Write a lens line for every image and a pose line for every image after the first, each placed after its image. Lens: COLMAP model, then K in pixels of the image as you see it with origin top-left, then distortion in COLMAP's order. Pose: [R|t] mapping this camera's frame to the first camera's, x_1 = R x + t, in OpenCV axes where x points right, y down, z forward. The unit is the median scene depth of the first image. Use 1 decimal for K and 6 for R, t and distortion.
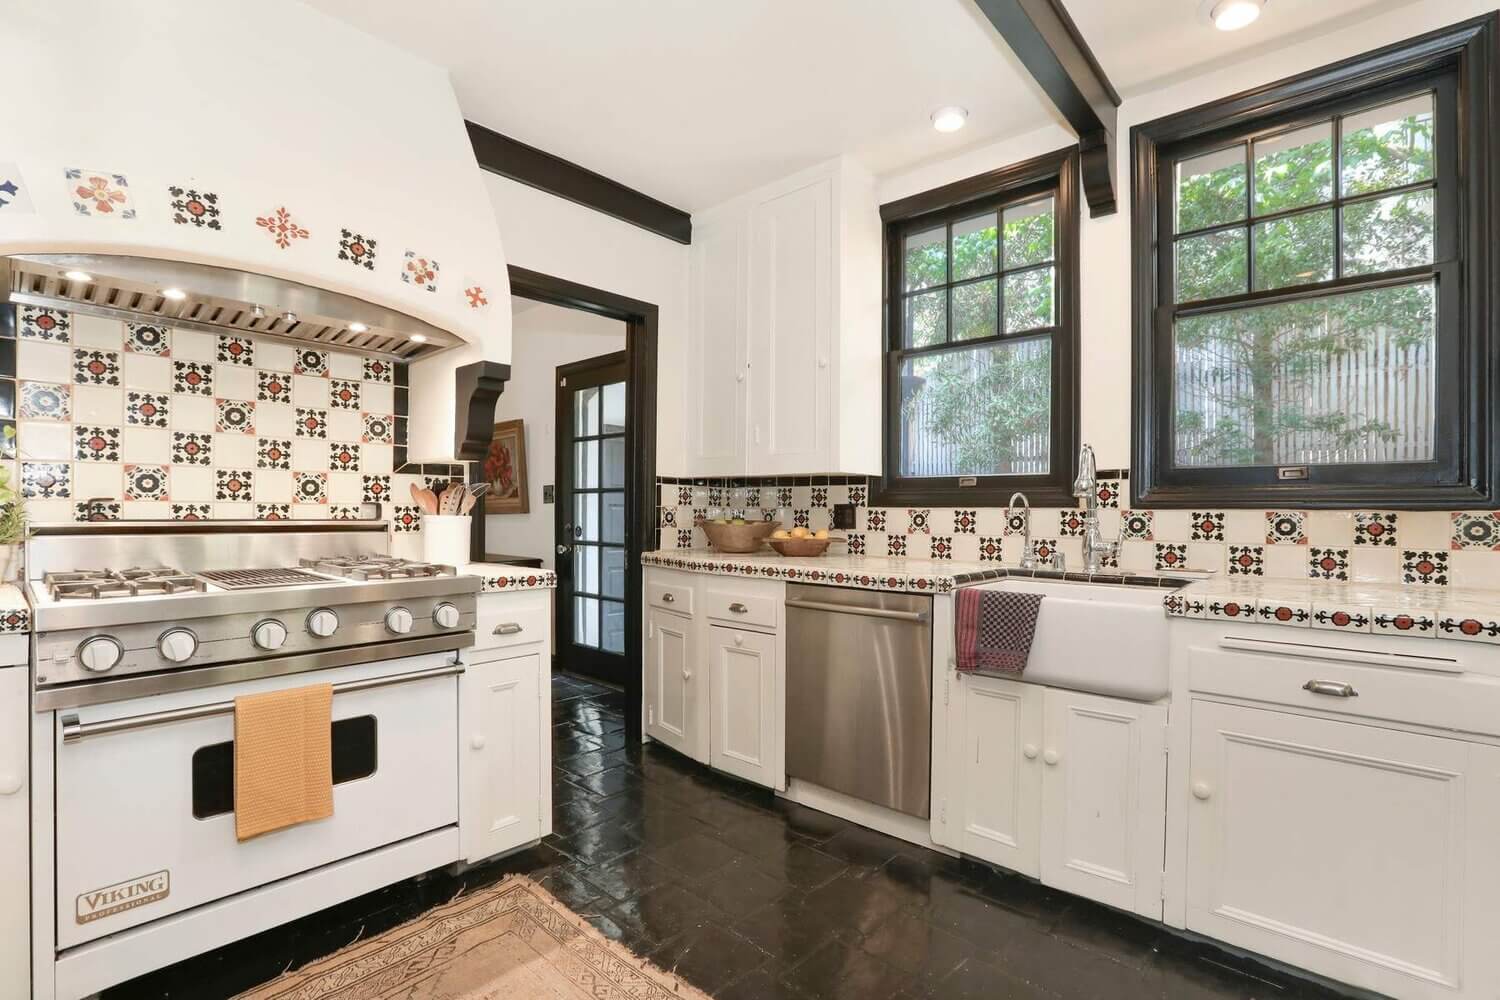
lens RADIAL K [[700.5, 0, 745.2], [0, 700.5, 505.8], [0, 0, 1]] dist [-0.017608, 0.002903]
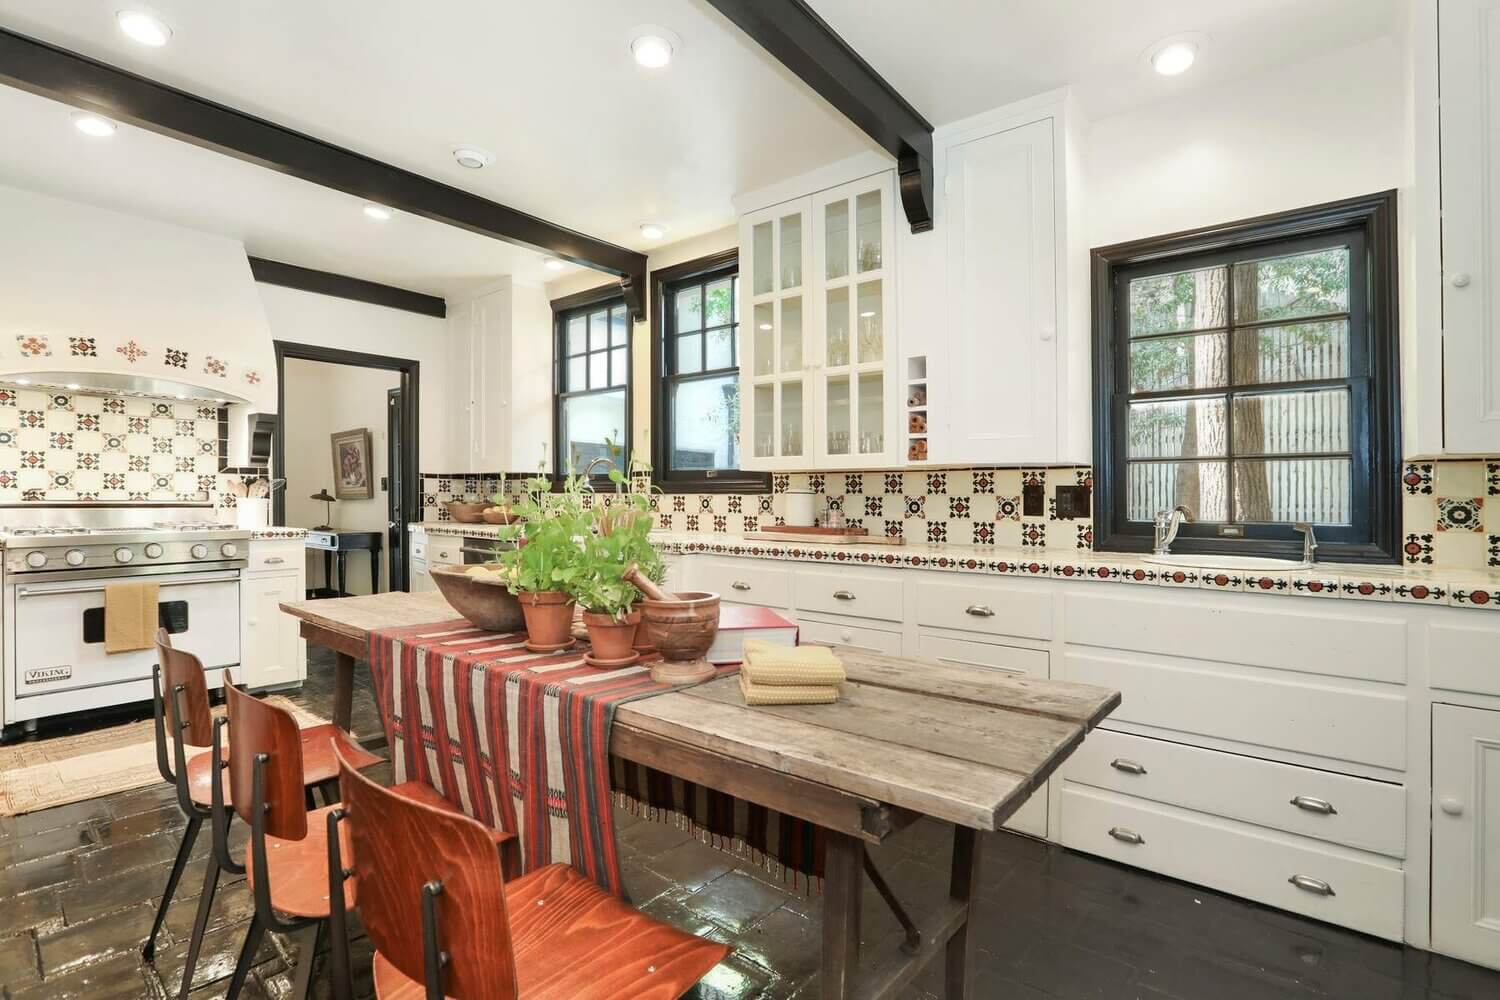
lens RADIAL K [[703.6, 0, 750.9], [0, 703.6, 498.6], [0, 0, 1]] dist [-0.002665, -0.000557]
pose [[0.998729, -0.001498, 0.050386, 0.776975], [0.001068, 0.999963, 0.008551, 0.001177], [-0.050397, -0.008486, 0.998693, -0.851056]]
